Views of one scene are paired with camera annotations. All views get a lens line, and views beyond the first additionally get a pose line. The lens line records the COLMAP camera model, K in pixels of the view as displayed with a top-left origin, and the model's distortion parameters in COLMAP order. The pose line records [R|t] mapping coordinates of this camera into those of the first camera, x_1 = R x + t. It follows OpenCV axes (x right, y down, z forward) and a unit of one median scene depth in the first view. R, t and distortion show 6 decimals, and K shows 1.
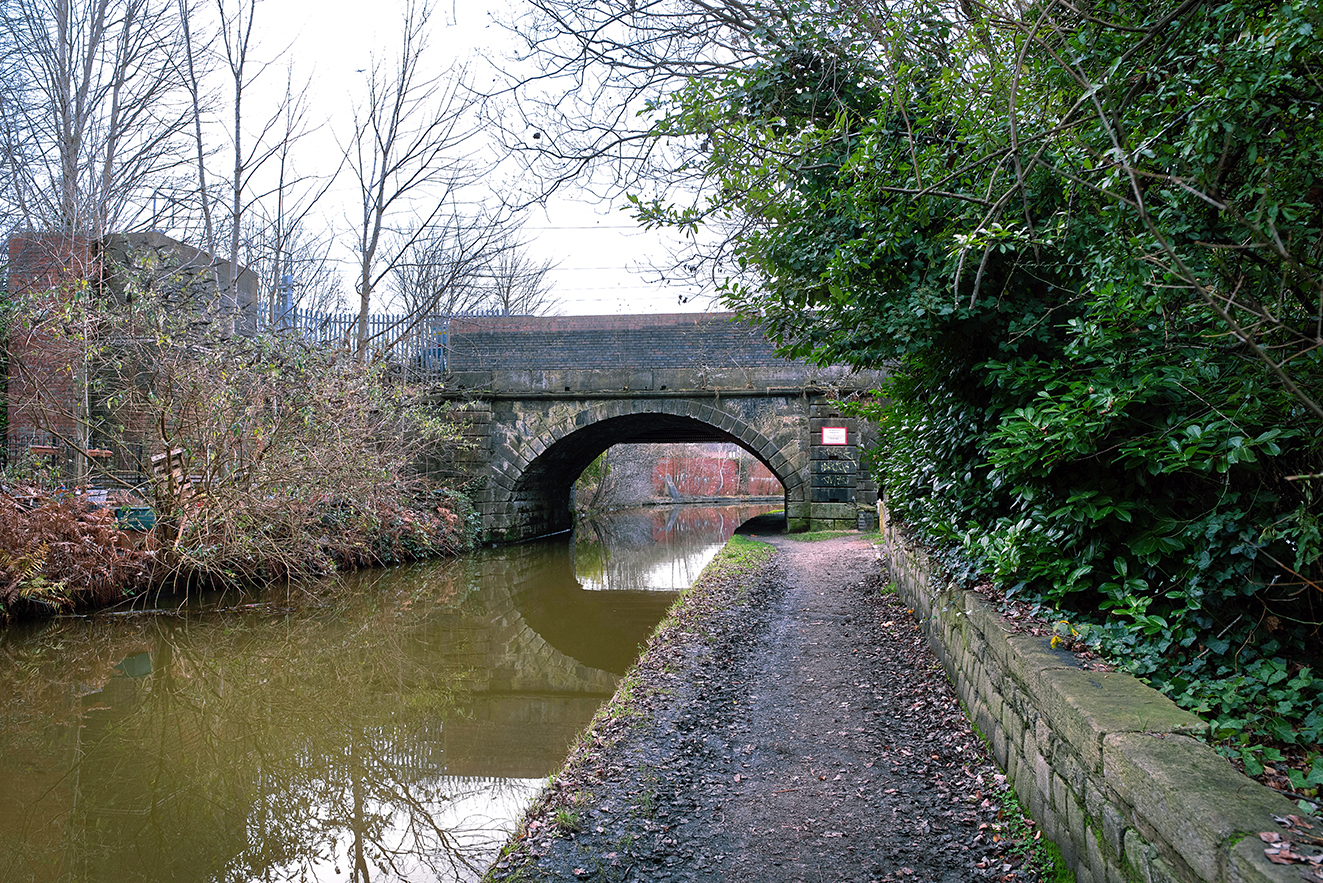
lens RADIAL K [[939.3, 0, 664.7], [0, 939.3, 440.7], [0, 0, 1]] dist [0.000723, 0.000088]
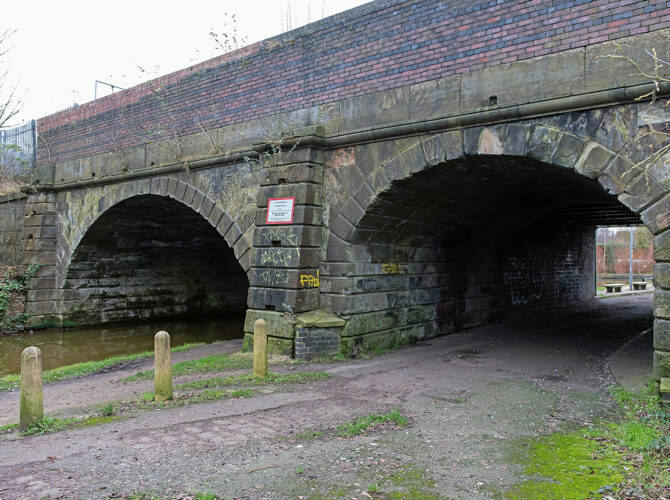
lens RADIAL K [[517.6, 0, 337.9], [0, 517.6, 247.0], [0, 0, 1]] dist [0.000453, -0.000805]
pose [[0.856122, -0.005941, -0.516739, 0.392705], [0.017322, 0.999702, 0.017206, 0.014412], [0.516483, -0.023682, 0.855970, 0.681008]]
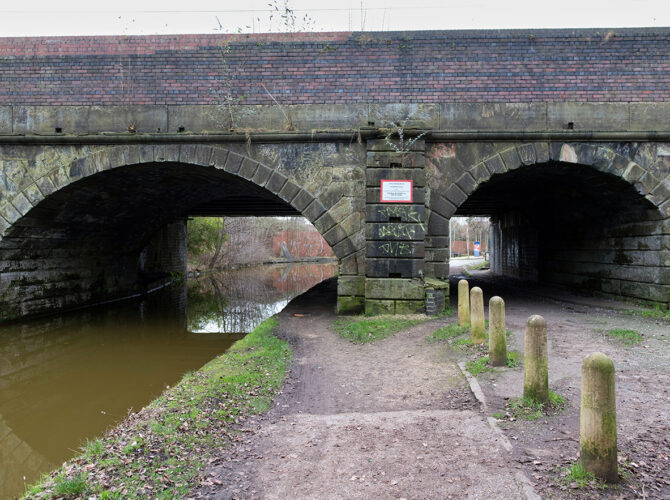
lens RADIAL K [[517.6, 0, 337.8], [0, 517.6, 251.9], [0, 0, 1]] dist [0.000453, -0.000805]
pose [[0.997941, 0.003647, 0.064028, 0.102104], [-0.007069, 0.998553, 0.053306, 0.021426], [-0.063741, -0.053649, 0.996523, 0.558791]]
